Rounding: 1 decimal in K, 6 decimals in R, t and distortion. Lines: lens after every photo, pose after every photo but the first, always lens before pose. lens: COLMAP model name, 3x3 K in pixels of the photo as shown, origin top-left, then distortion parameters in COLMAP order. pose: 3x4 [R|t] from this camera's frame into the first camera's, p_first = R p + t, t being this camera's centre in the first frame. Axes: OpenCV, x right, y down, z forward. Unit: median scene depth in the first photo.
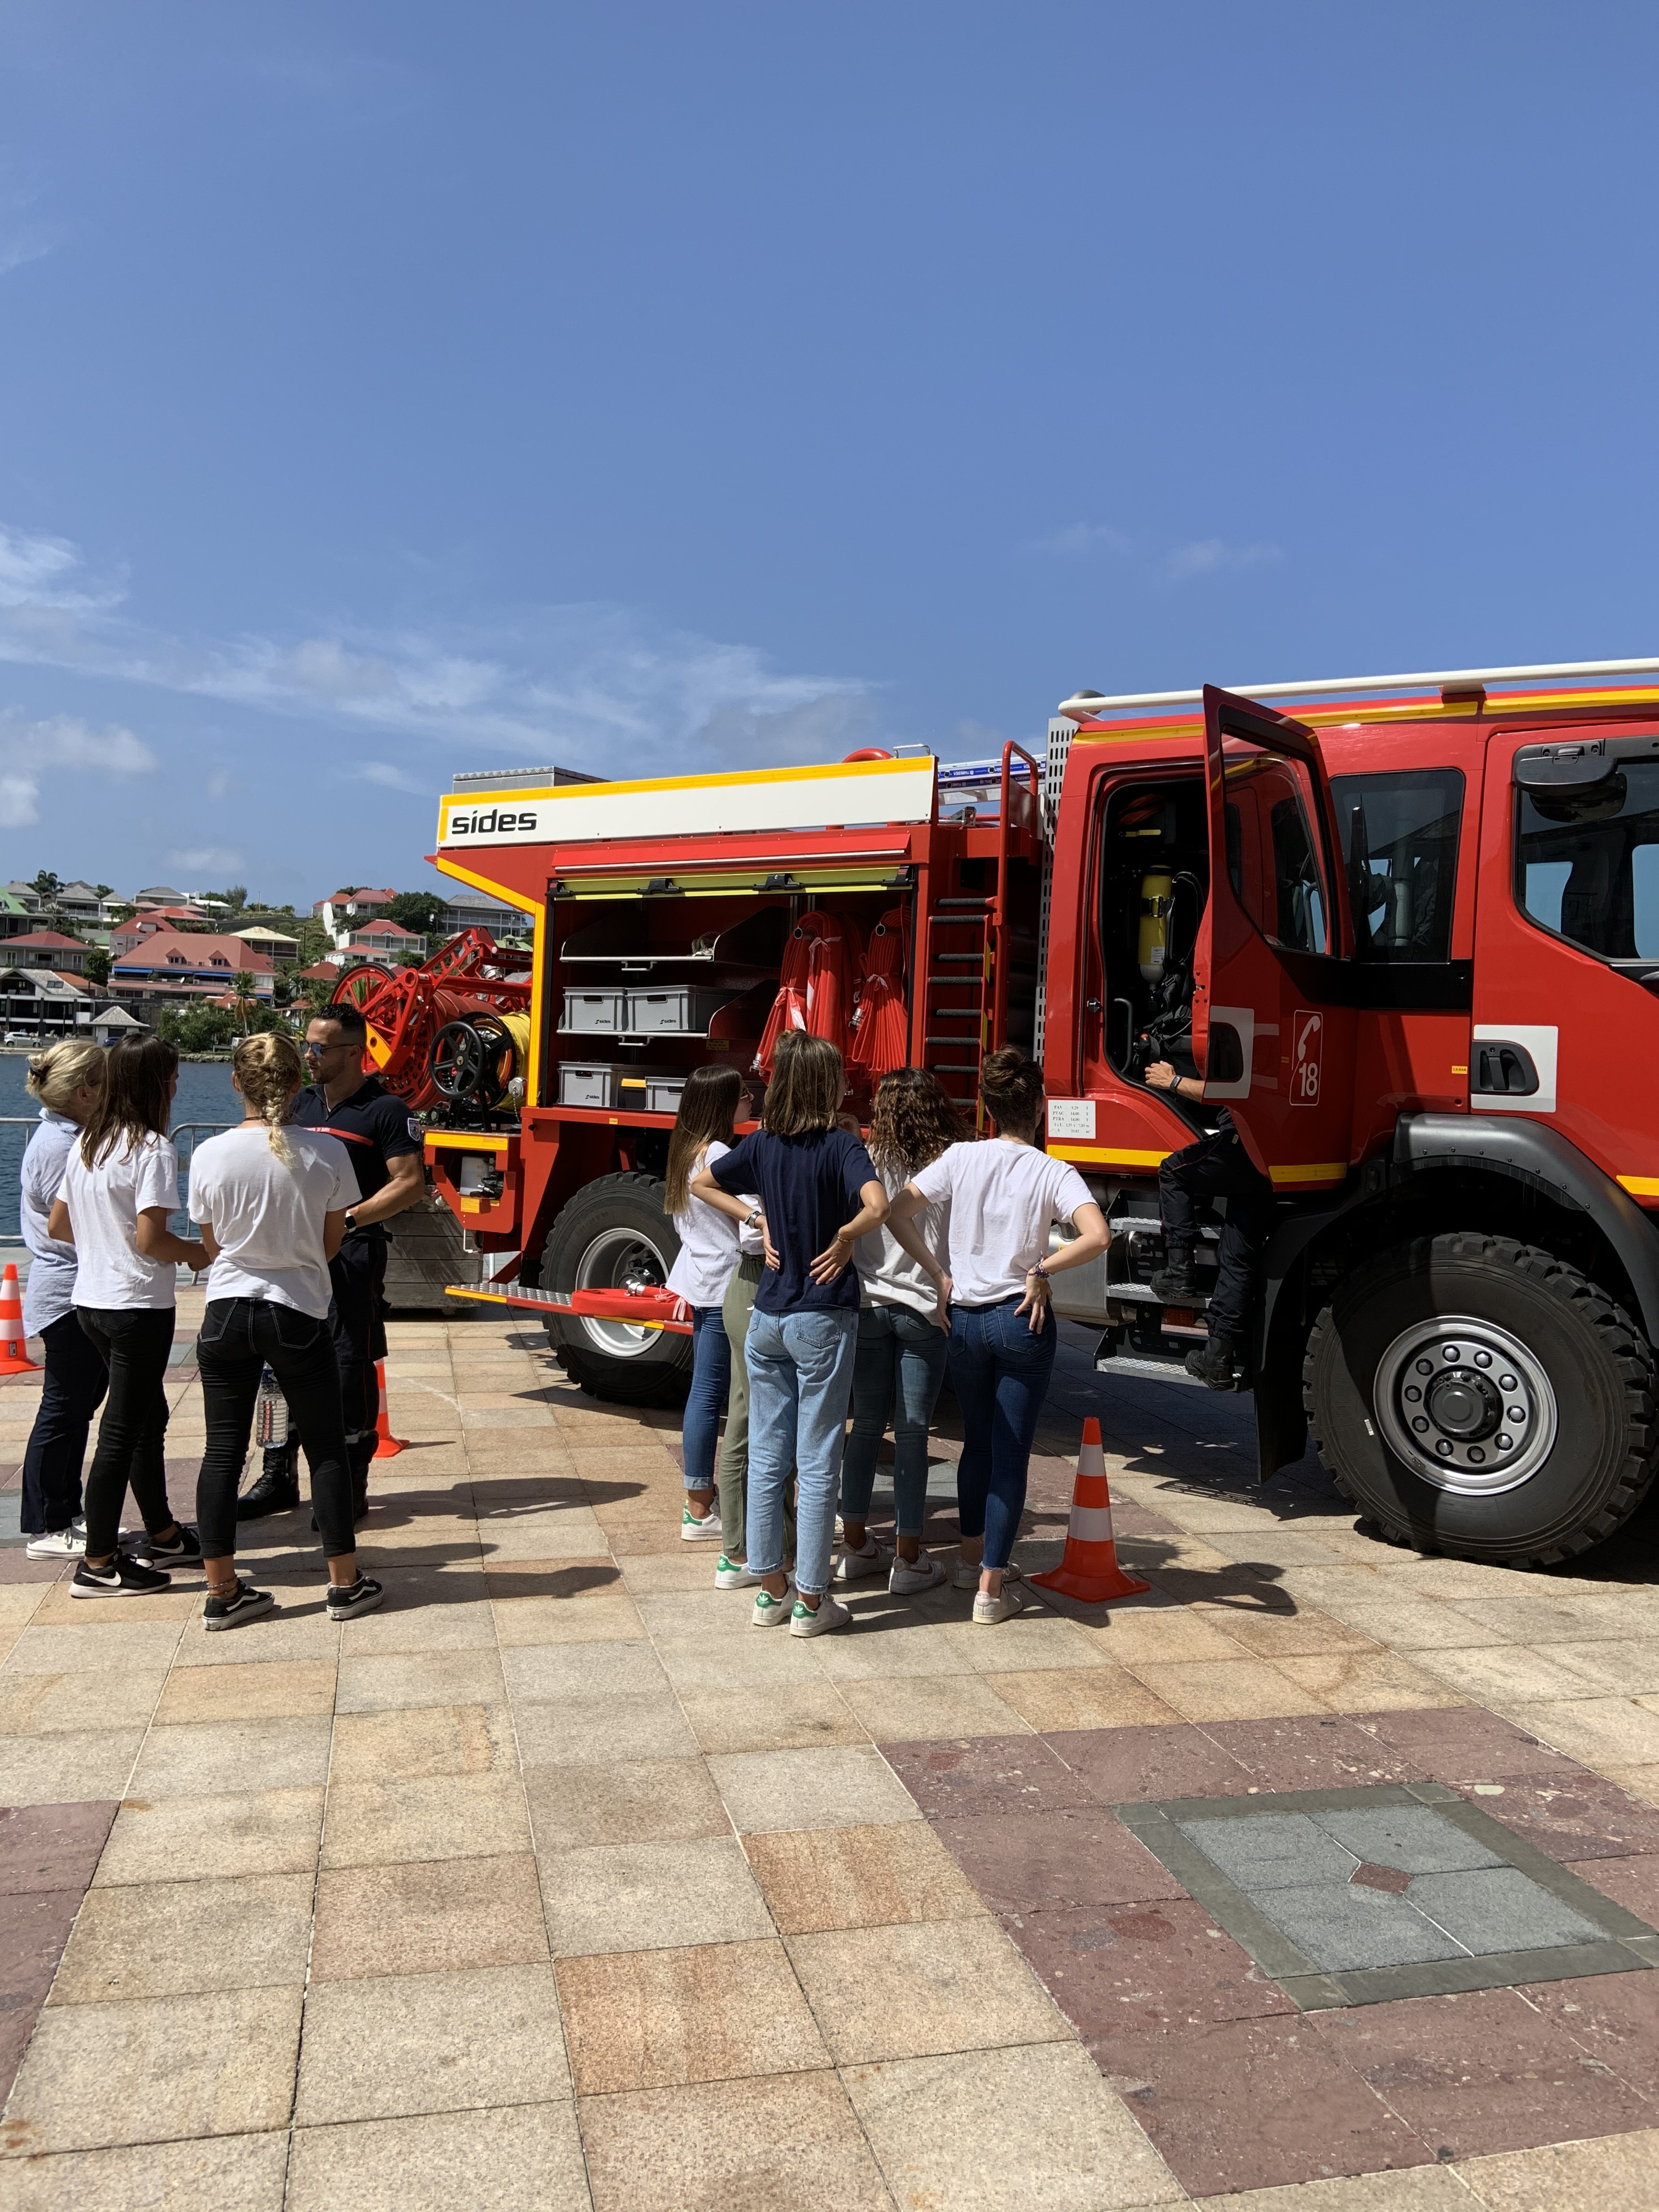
lens RADIAL K [[1677.2, 0, 829.5], [0, 1677.2, 1106.0], [0, 0, 1]] dist [0.121542, -0.182459]
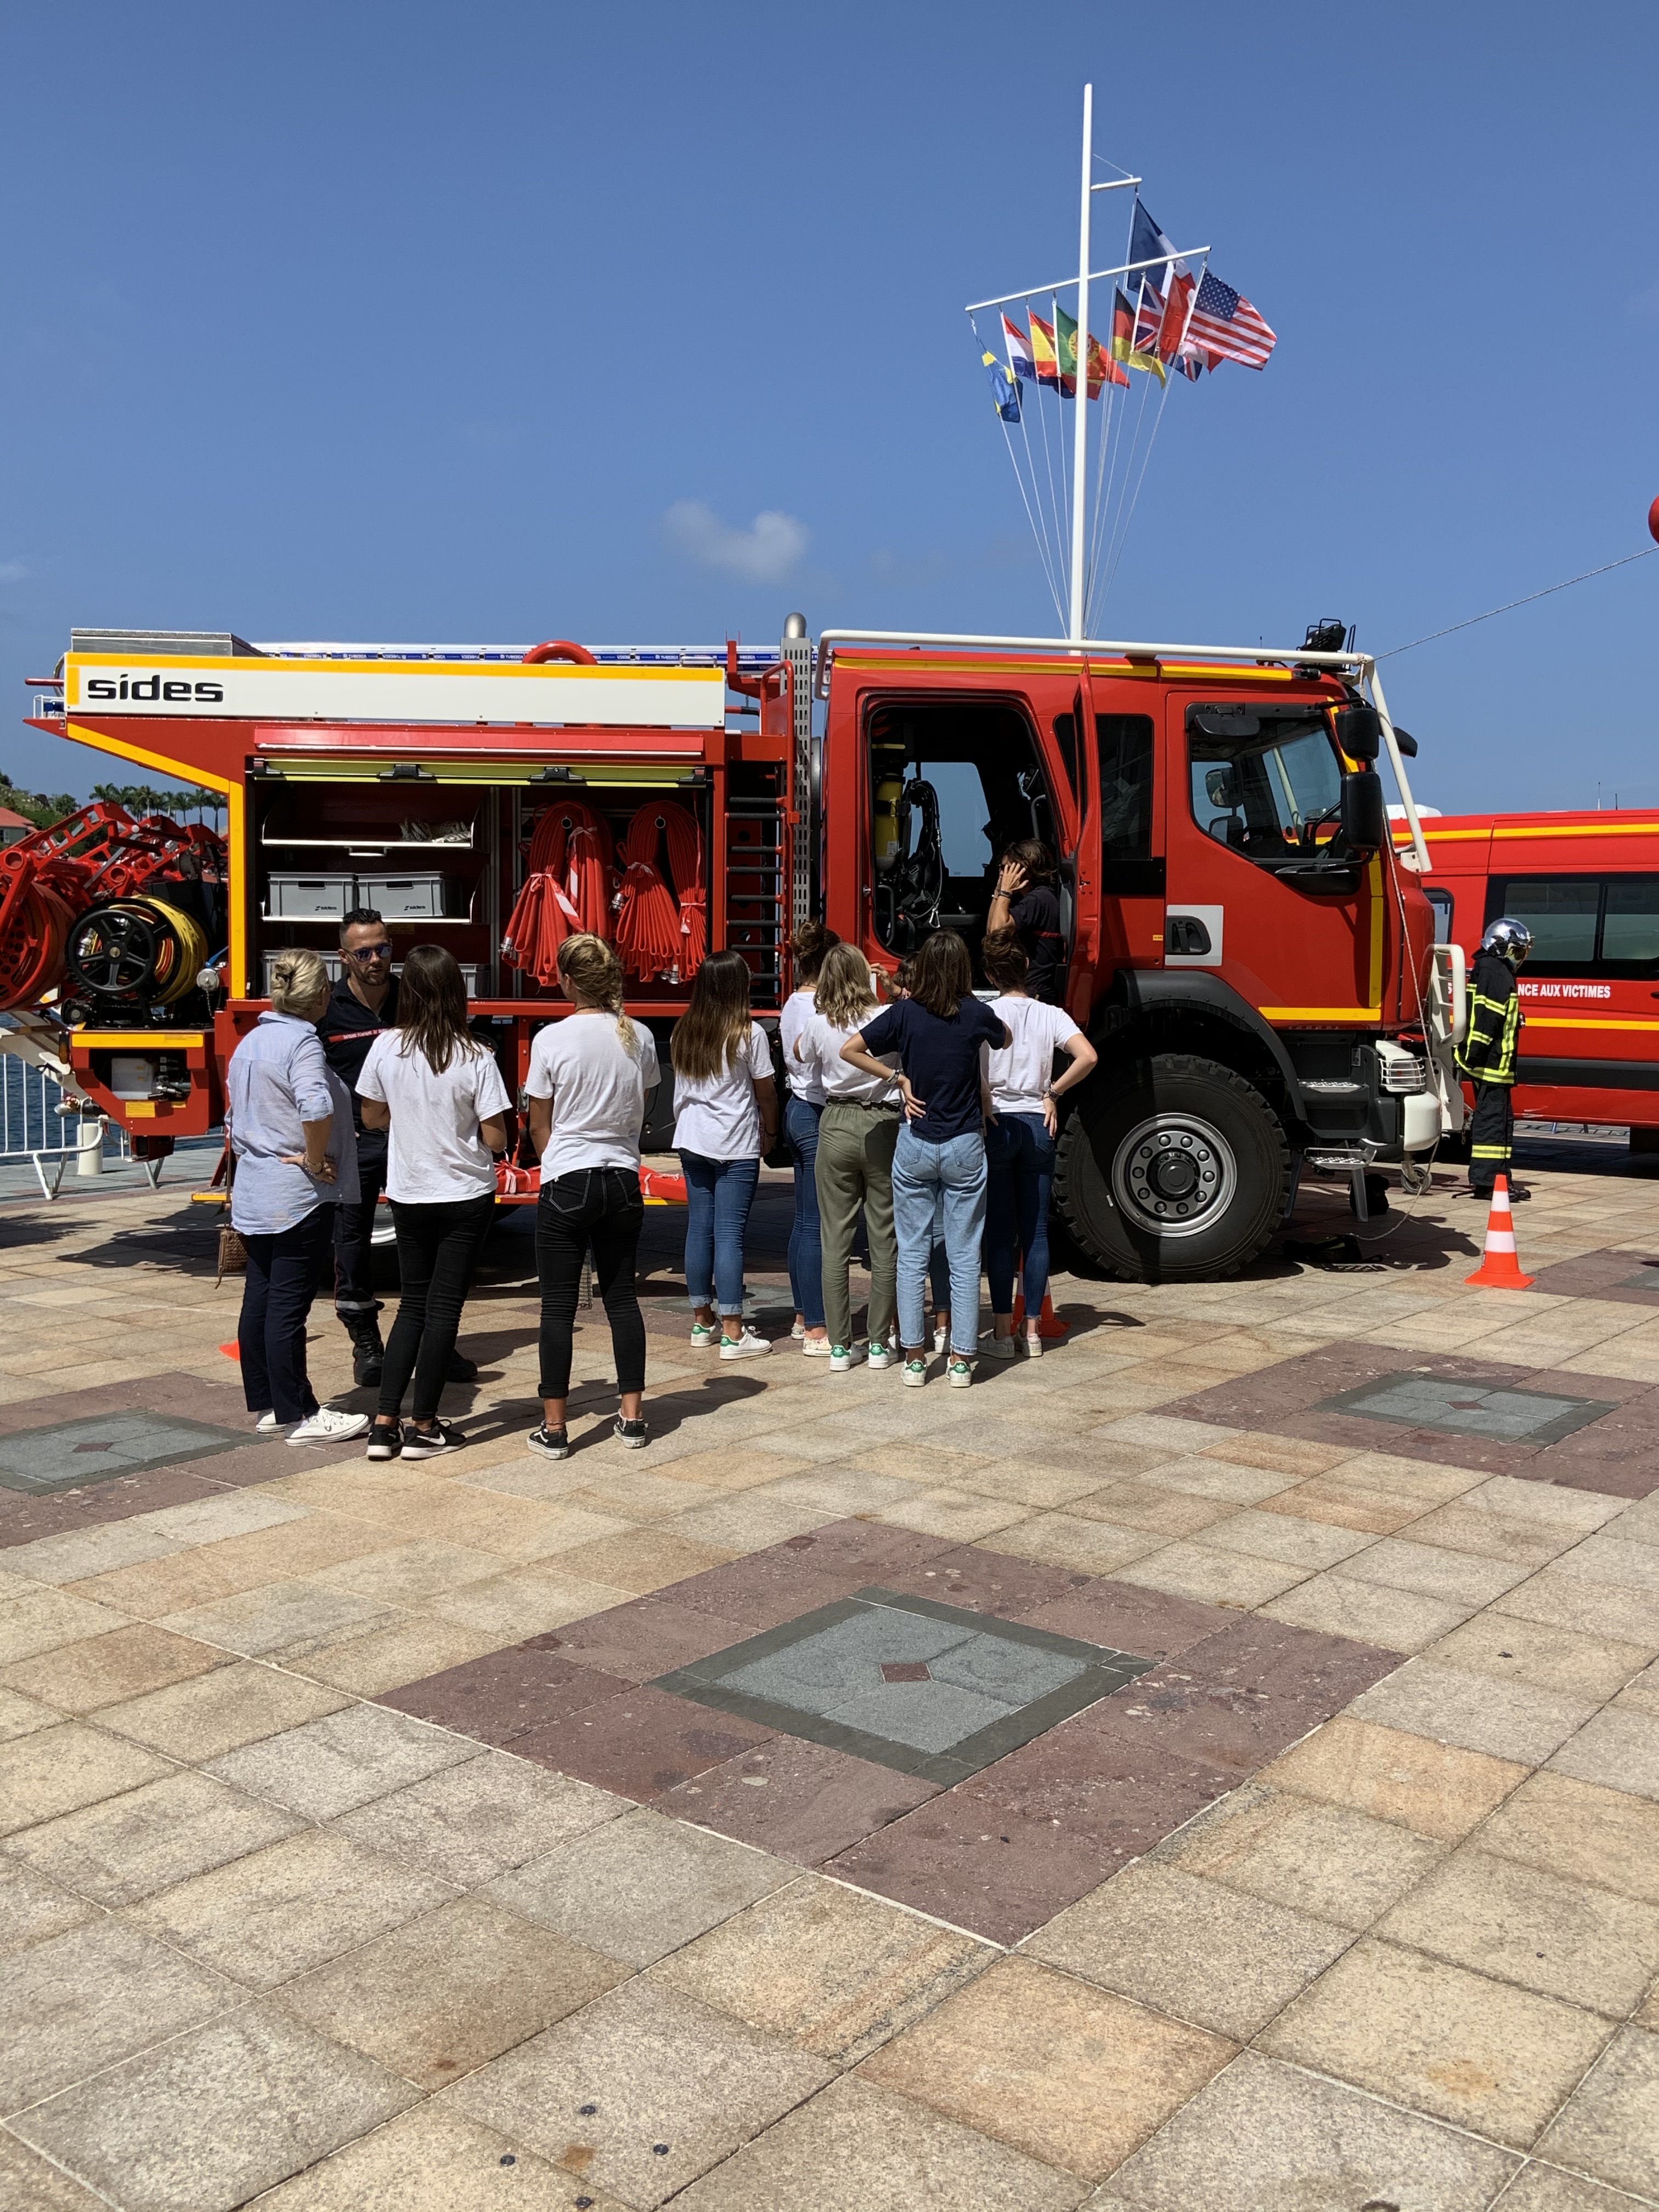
lens RADIAL K [[1927.9, 0, 828.2], [0, 1927.9, 1131.2], [0, 0, 1]] dist [0.094594, -0.000196]
pose [[0.800422, -0.086164, 0.593212, -0.796720], [0.037940, 0.994913, 0.093318, -0.021666], [-0.598235, -0.052188, 0.799619, -0.111156]]
